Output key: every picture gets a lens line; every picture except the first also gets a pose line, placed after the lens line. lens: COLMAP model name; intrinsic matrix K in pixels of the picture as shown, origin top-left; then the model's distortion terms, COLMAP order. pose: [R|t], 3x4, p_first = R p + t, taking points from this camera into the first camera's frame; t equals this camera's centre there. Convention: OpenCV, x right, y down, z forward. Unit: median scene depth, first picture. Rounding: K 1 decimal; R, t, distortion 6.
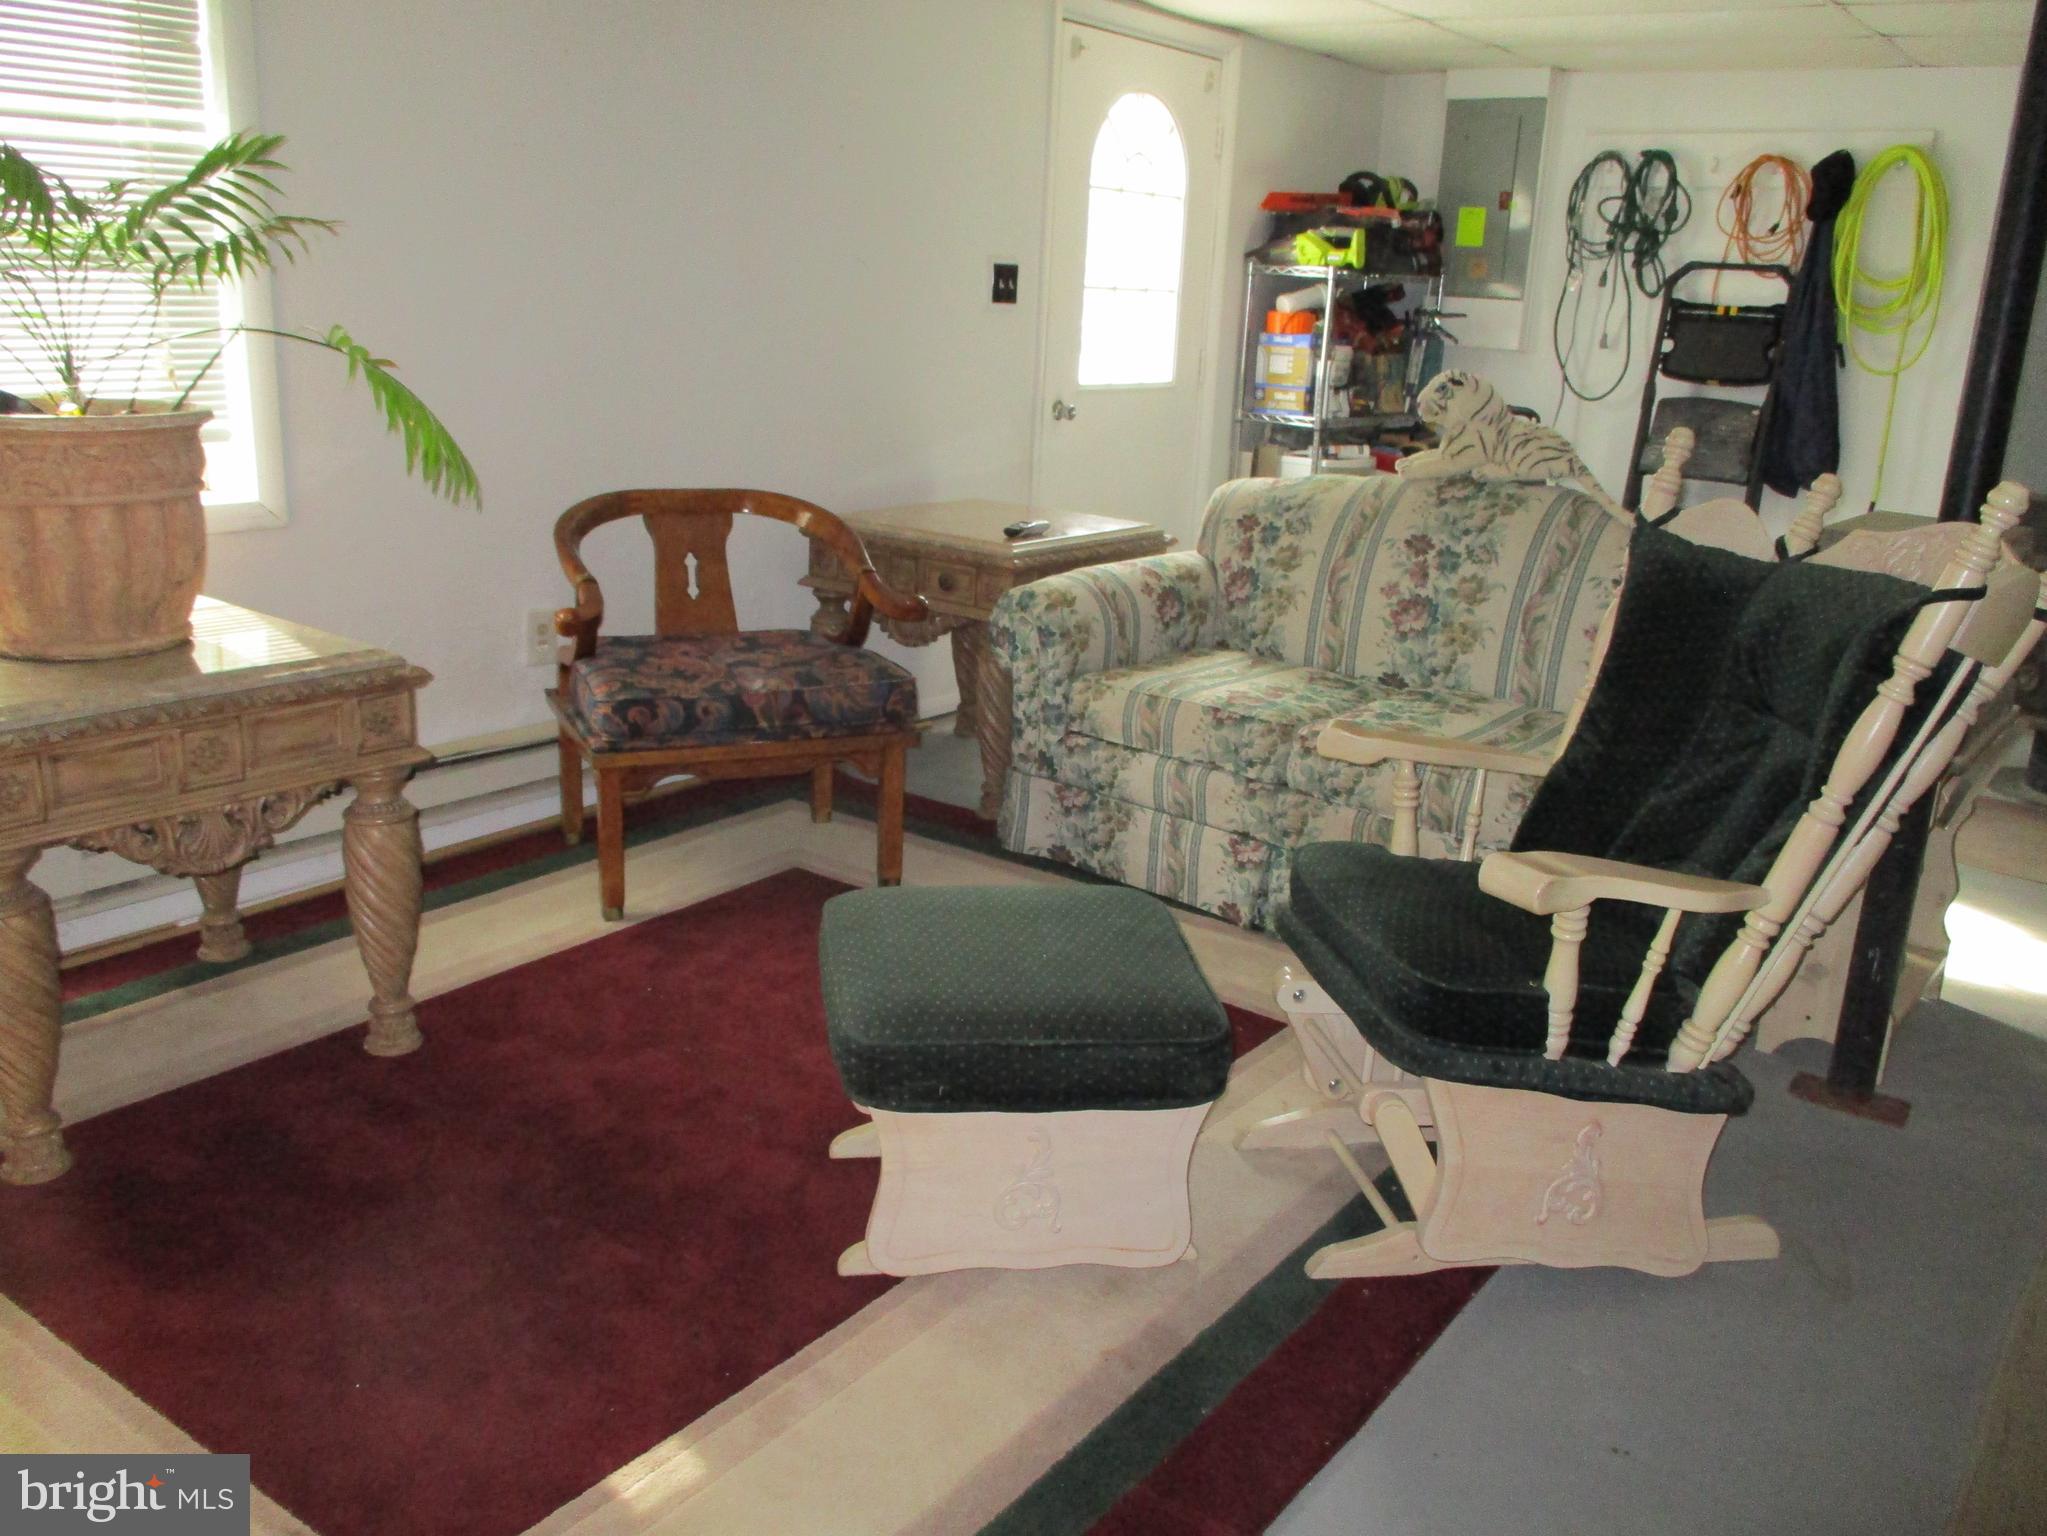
lens RADIAL K [[1706.3, 0, 1029.3], [0, 1706.3, 774.2], [0, 0, 1]] dist [-0.029702, -0.001583]
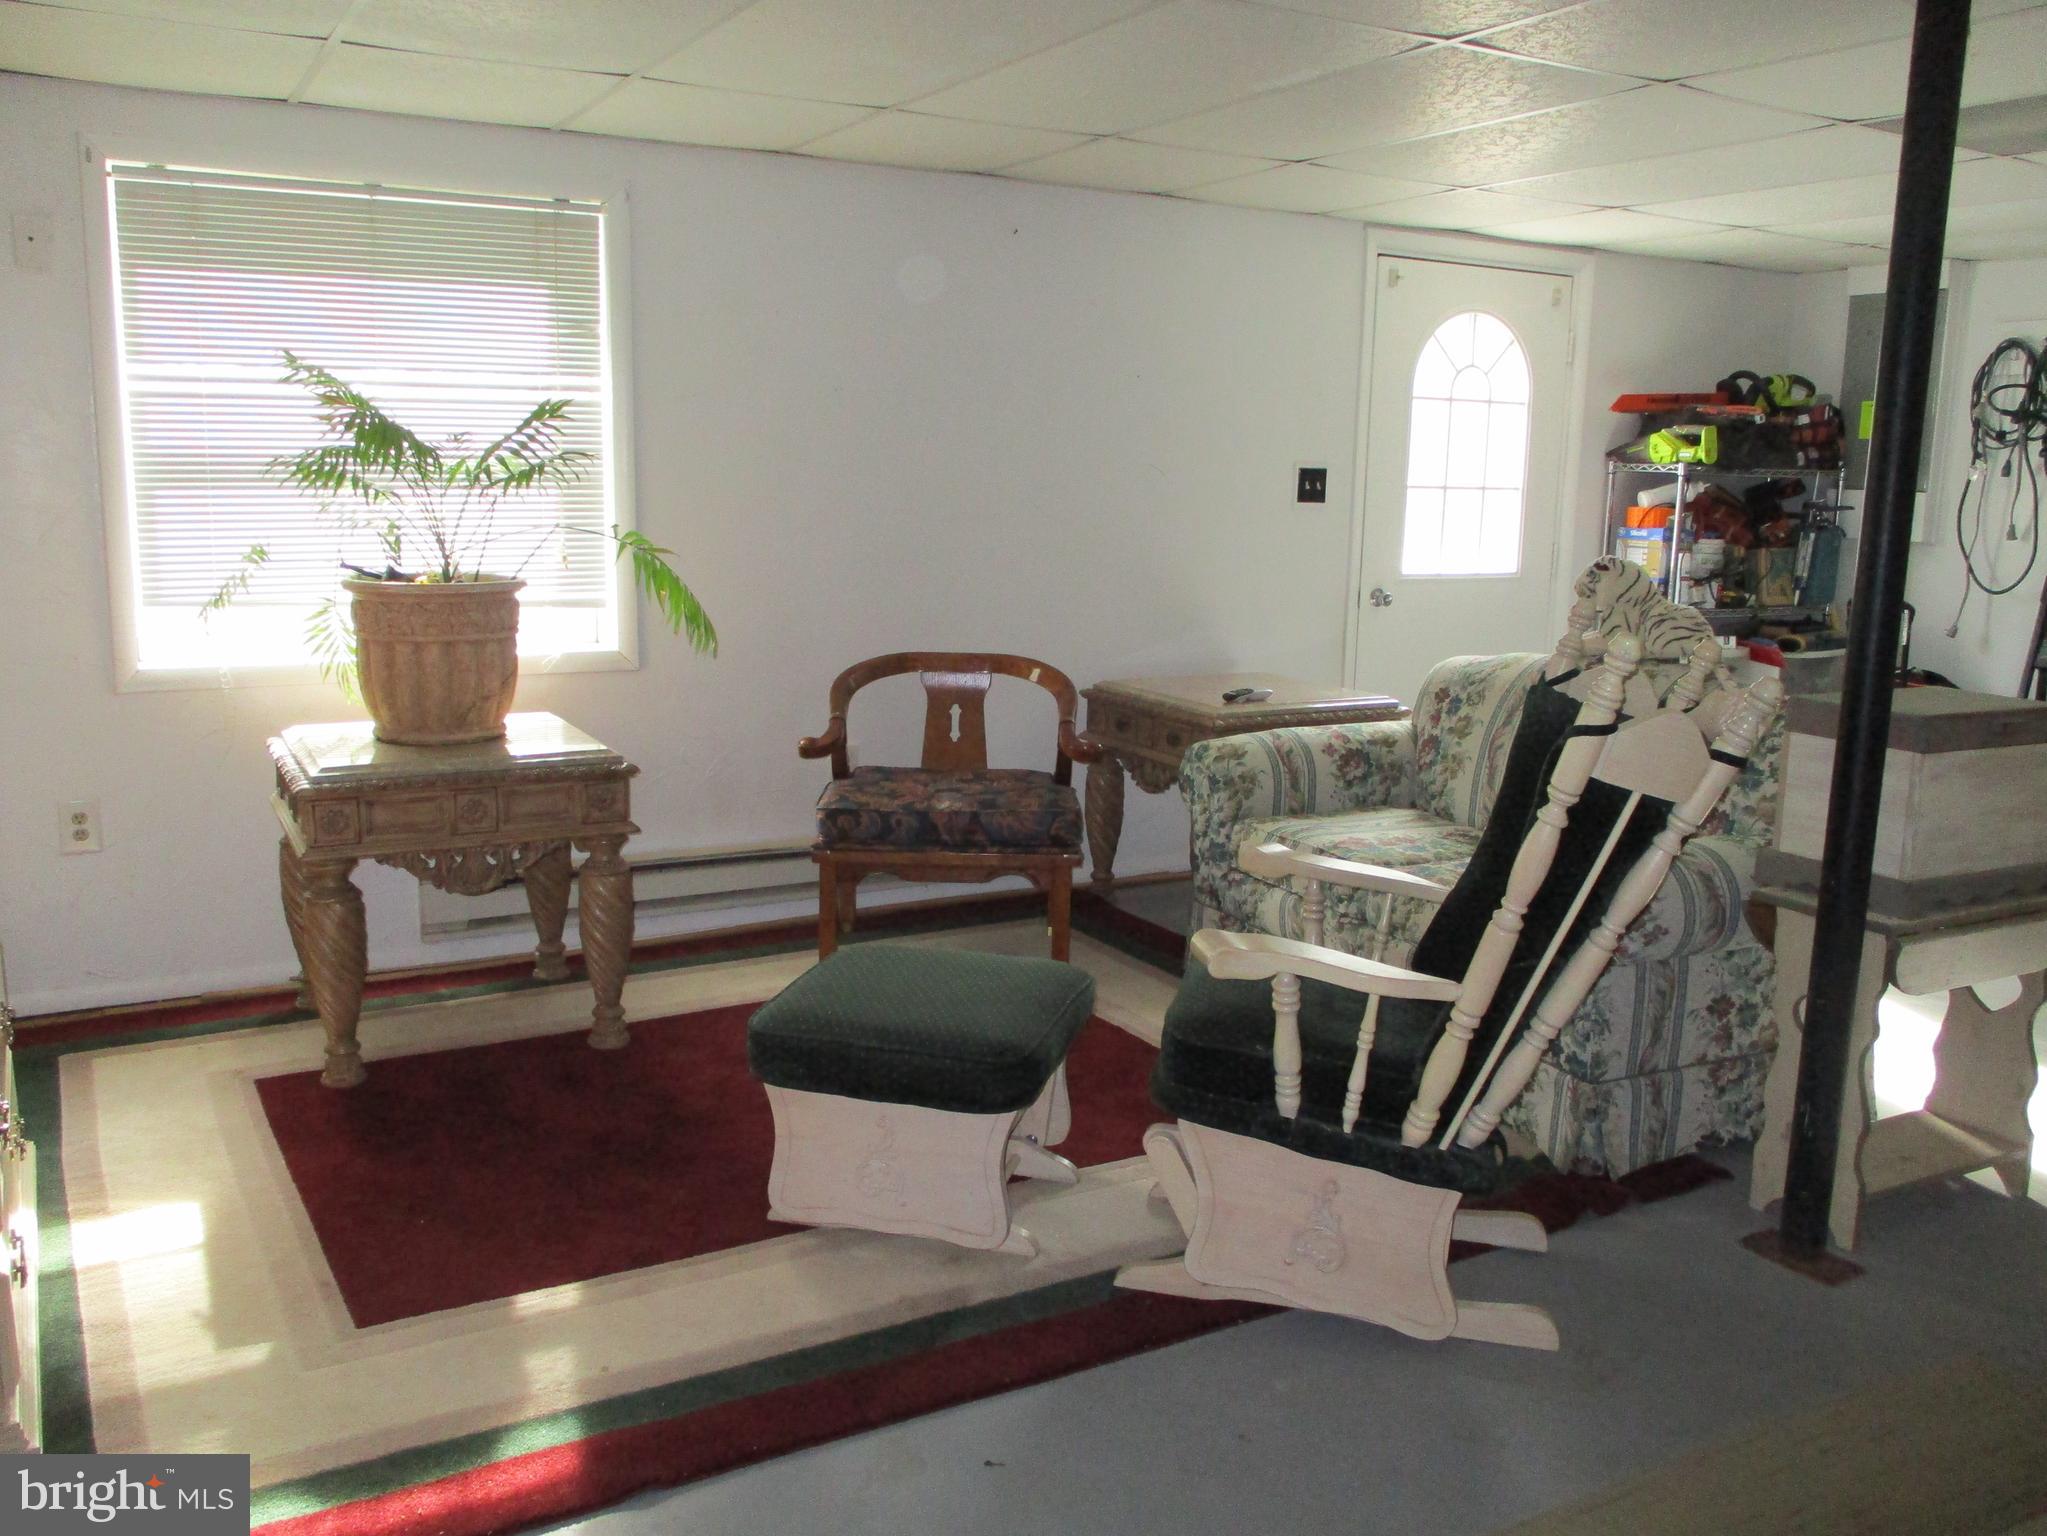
lens RADIAL K [[1706.3, 0, 1022.6], [0, 1706.3, 780.1], [0, 0, 1]] dist [-0.029702, -0.001583]
pose [[0.917040, 0.047162, -0.395996, 0.349033], [-0.091053, 0.991515, -0.092772, 0.035927], [0.388261, 0.121132, 0.913554, -0.107640]]
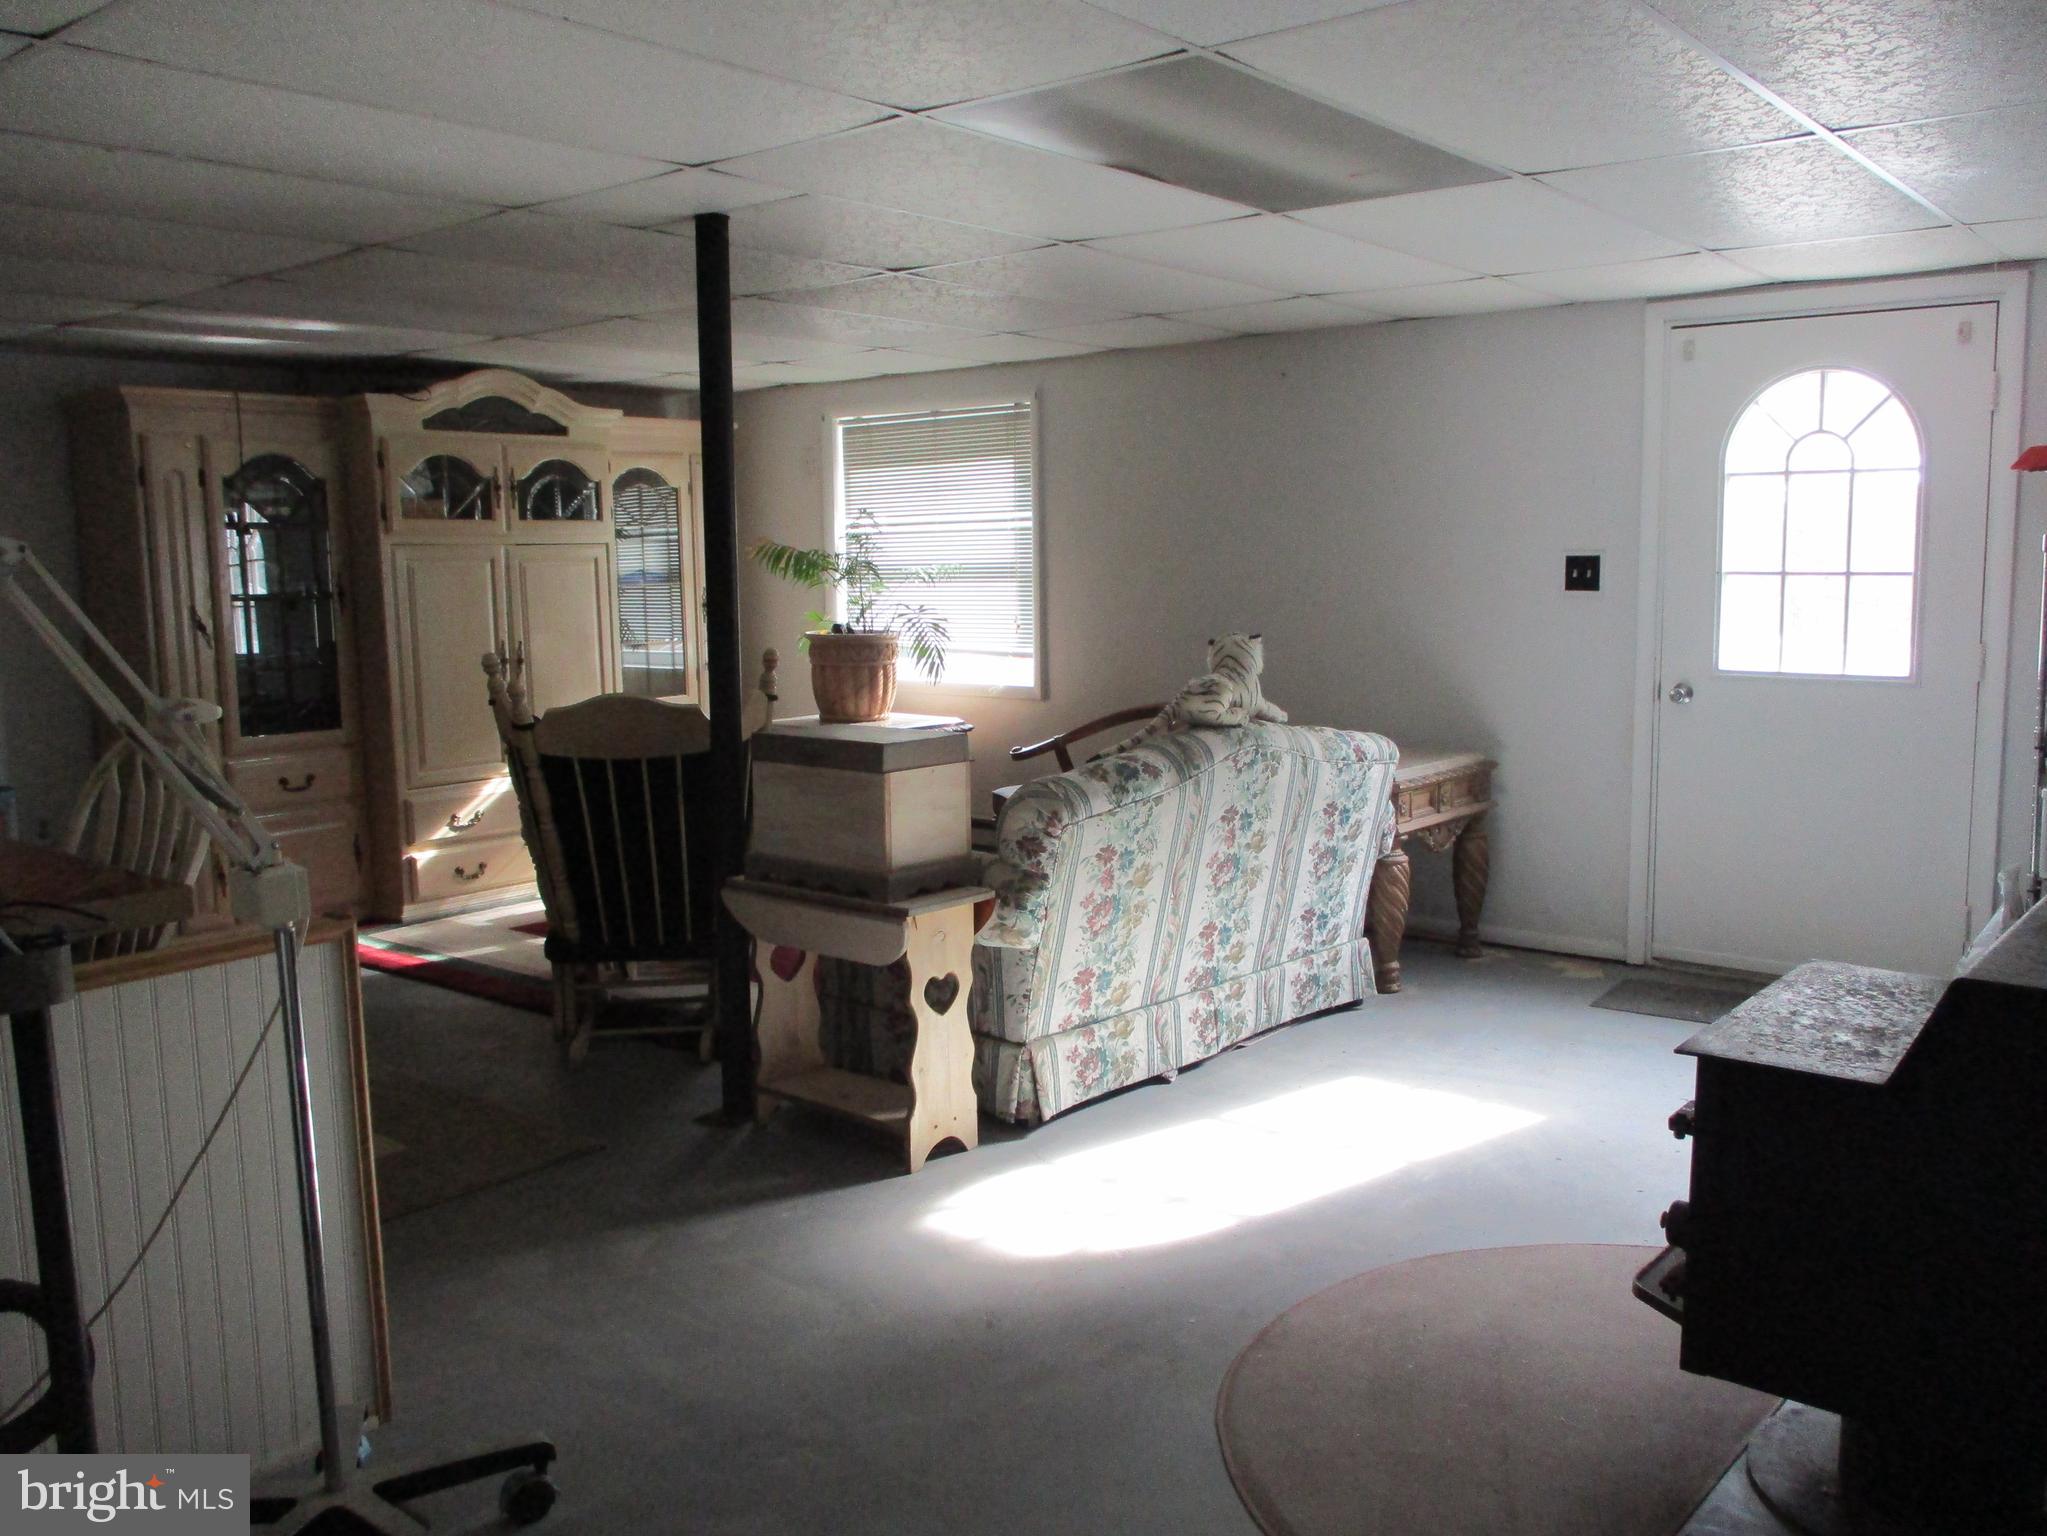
lens RADIAL K [[1705.1, 0, 1033.6], [0, 1705.1, 778.5], [0, 0, 1]] dist [0.001035, -0.015999]
pose [[-0.045420, 0.090930, -0.994821, 1.478679], [-0.268195, 0.958179, 0.099825, -0.228831], [0.962293, 0.271340, -0.019133, 0.932909]]
